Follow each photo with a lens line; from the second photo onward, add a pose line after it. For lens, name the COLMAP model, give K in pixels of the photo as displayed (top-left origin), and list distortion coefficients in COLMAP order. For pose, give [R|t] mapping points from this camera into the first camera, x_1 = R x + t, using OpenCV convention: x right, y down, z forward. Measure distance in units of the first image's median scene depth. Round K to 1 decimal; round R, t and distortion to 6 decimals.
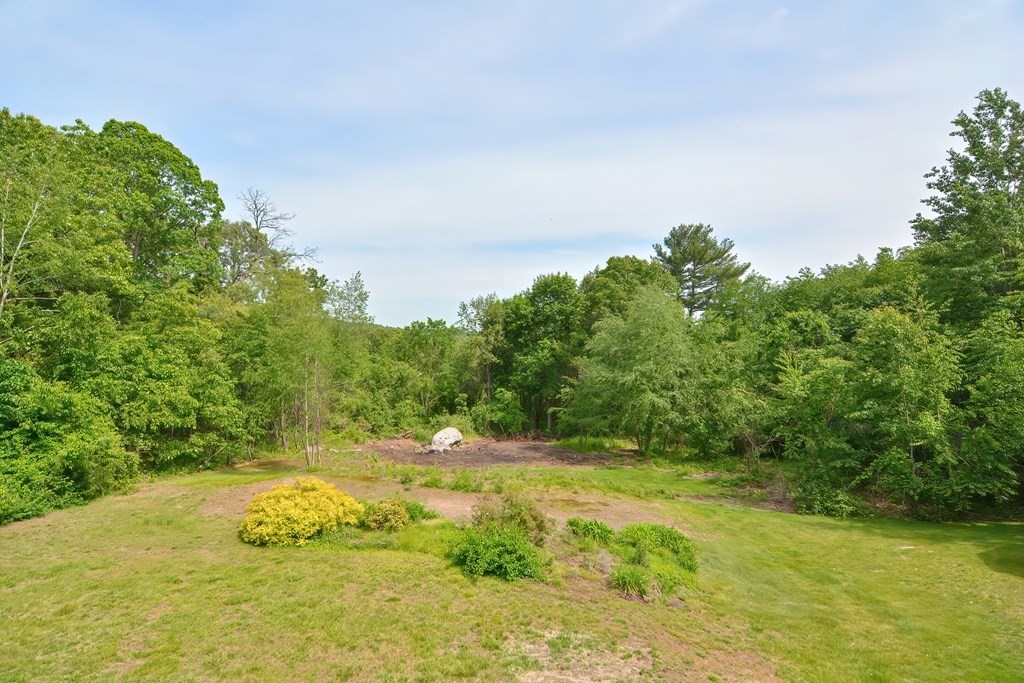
lens RADIAL K [[491.4, 0, 512.0], [0, 491.4, 341.5], [0, 0, 1]] dist [0.002191, -0.013935]
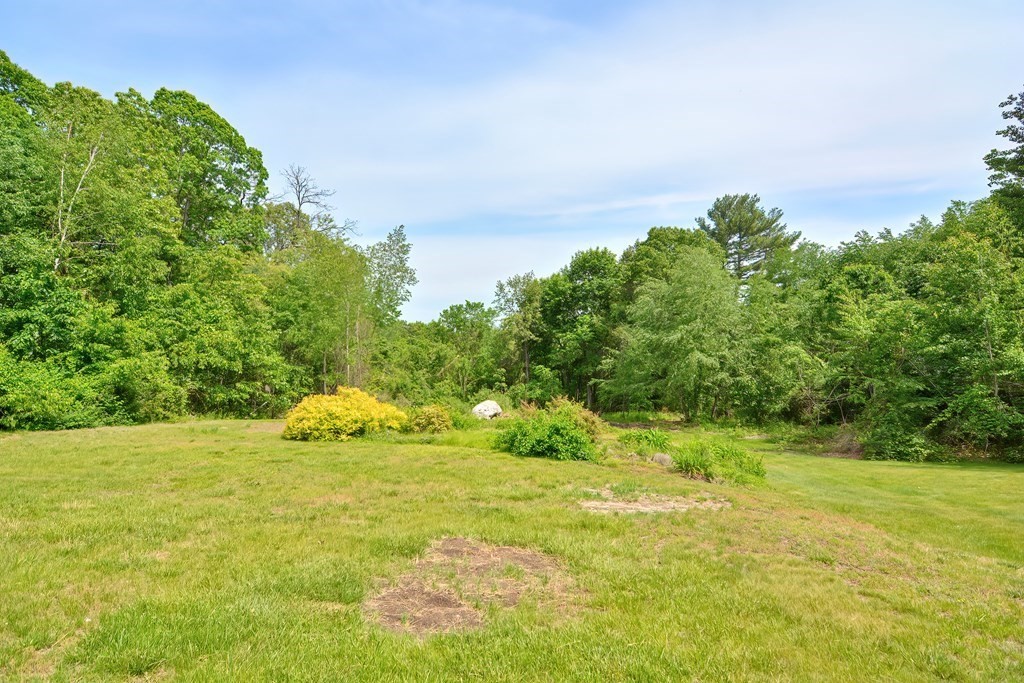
lens RADIAL K [[491.4, 0, 512.0], [0, 491.4, 341.5], [0, 0, 1]] dist [0.002191, -0.013935]
pose [[0.997276, -0.010010, -0.073072, -0.008853], [0.009685, 0.999942, -0.004811, 0.083997], [0.073116, 0.004090, 0.997315, 0.020298]]
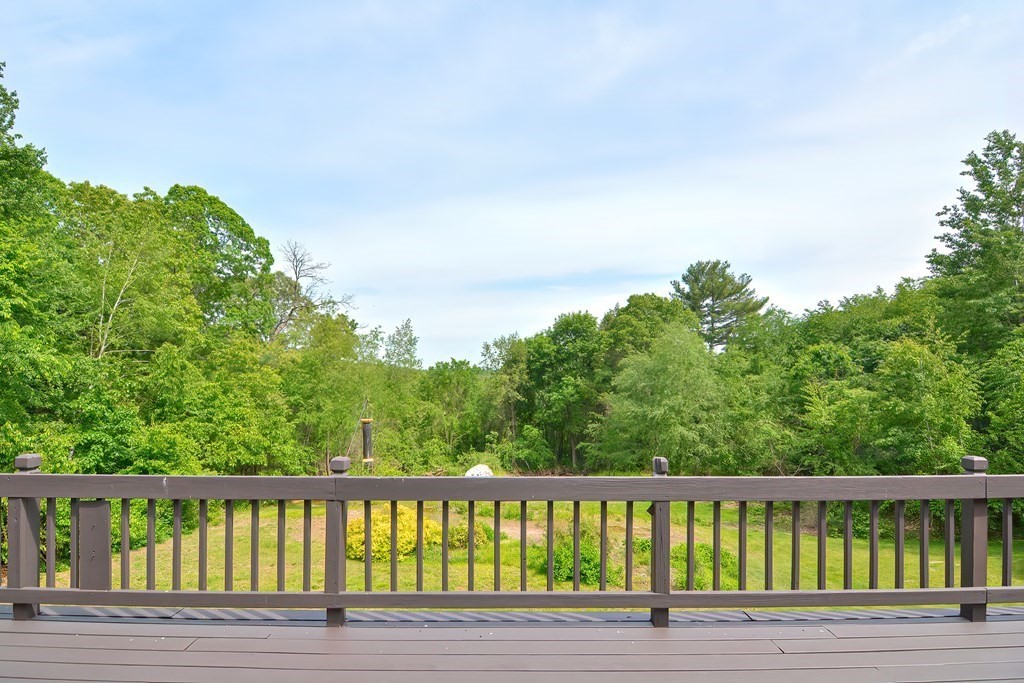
lens RADIAL K [[498.4, 0, 507.3], [0, 498.4, 361.0], [0, 0, 1]] dist [-0.000477, -0.012443]
pose [[0.999328, -0.023261, -0.028320, -0.049237], [0.022211, 0.999075, -0.036830, -0.002334], [0.029150, 0.036176, 0.998920, -0.068410]]
